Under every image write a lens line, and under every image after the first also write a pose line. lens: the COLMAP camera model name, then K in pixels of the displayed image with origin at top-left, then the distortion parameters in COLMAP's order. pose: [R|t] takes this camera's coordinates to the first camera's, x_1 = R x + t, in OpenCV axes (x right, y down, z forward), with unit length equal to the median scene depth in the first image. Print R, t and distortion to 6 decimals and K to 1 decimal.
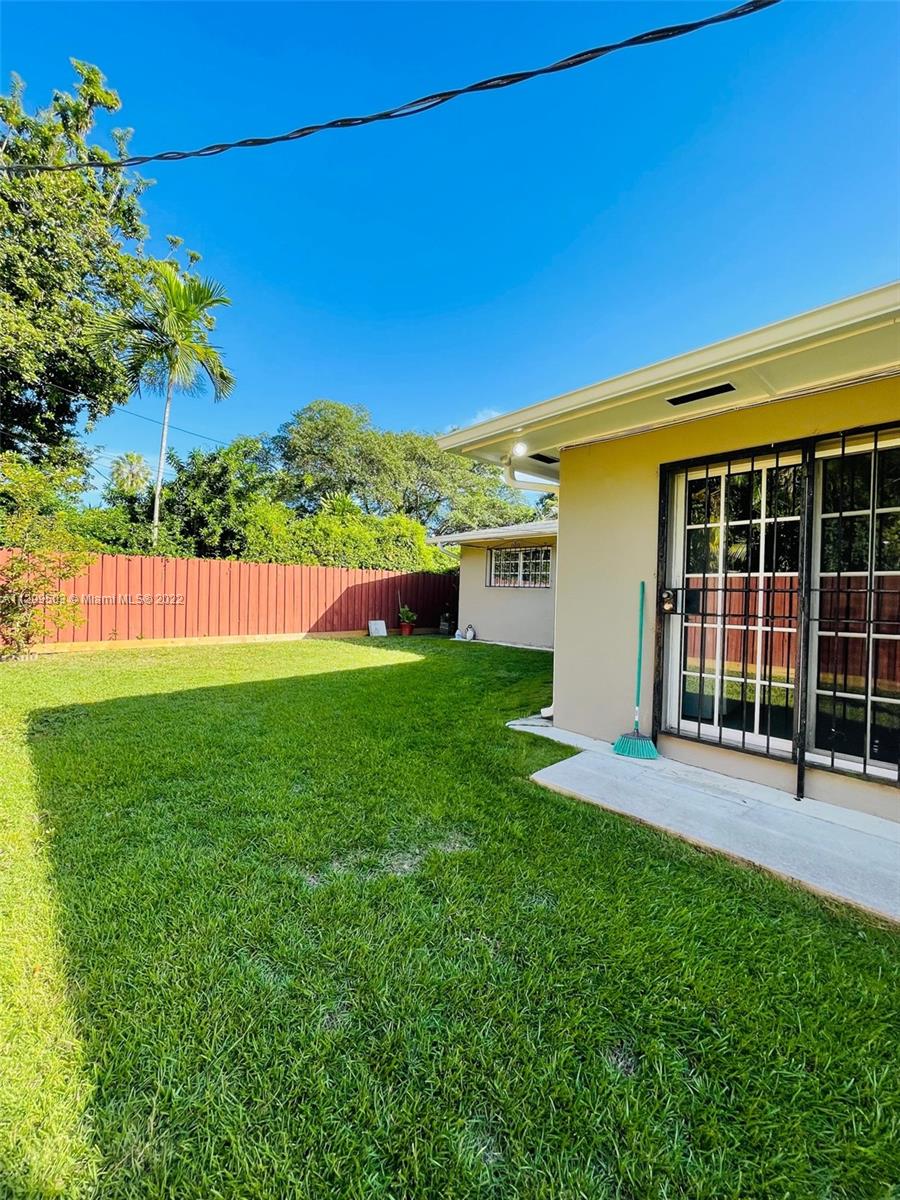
lens RADIAL K [[479.8, 0, 450.0], [0, 479.8, 600.0], [0, 0, 1]] dist [-0.002152, -0.000332]
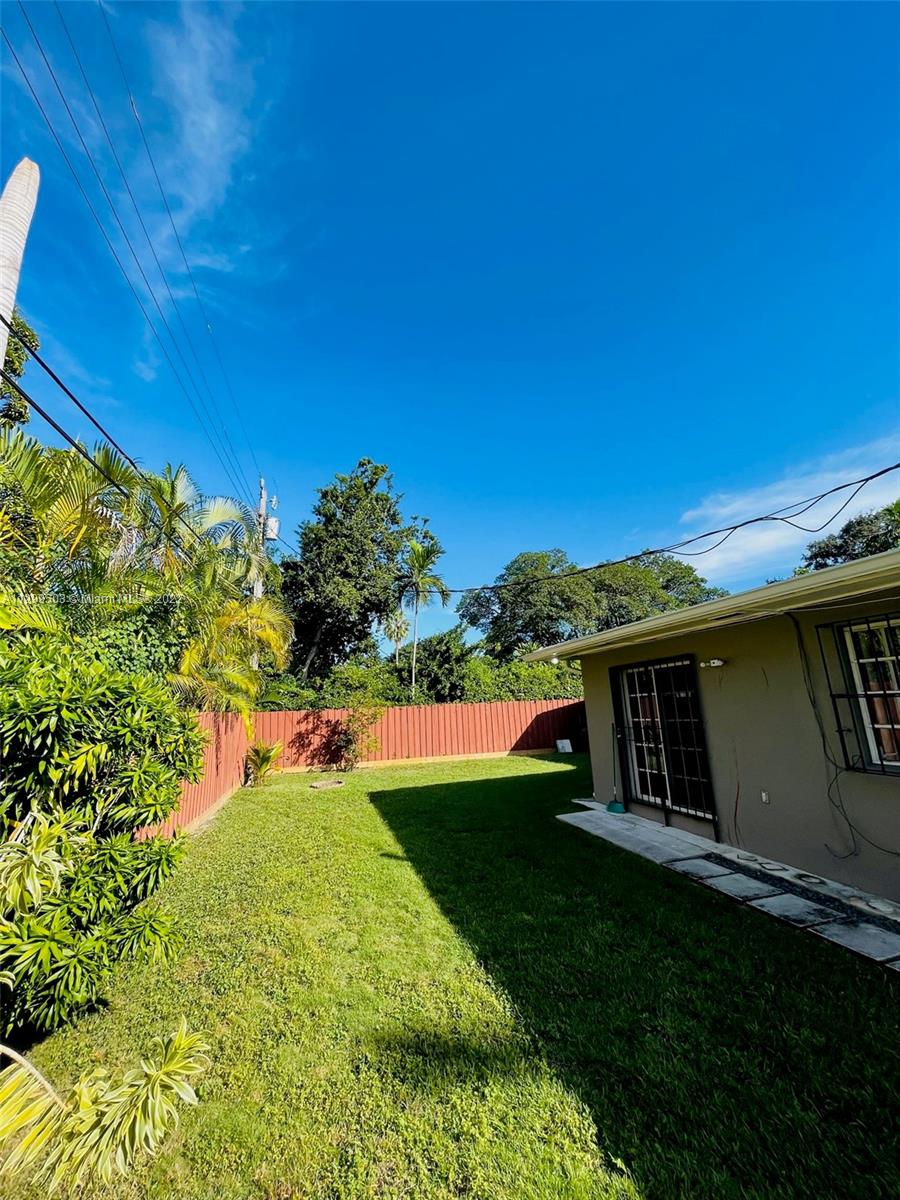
lens RADIAL K [[479.8, 0, 450.0], [0, 479.8, 600.0], [0, 0, 1]] dist [-0.002152, -0.000332]
pose [[0.882552, -0.165685, -0.440057, 0.257793], [0.060024, 0.967905, -0.244043, -0.029177], [0.466368, 0.188966, 0.864172, -0.400793]]
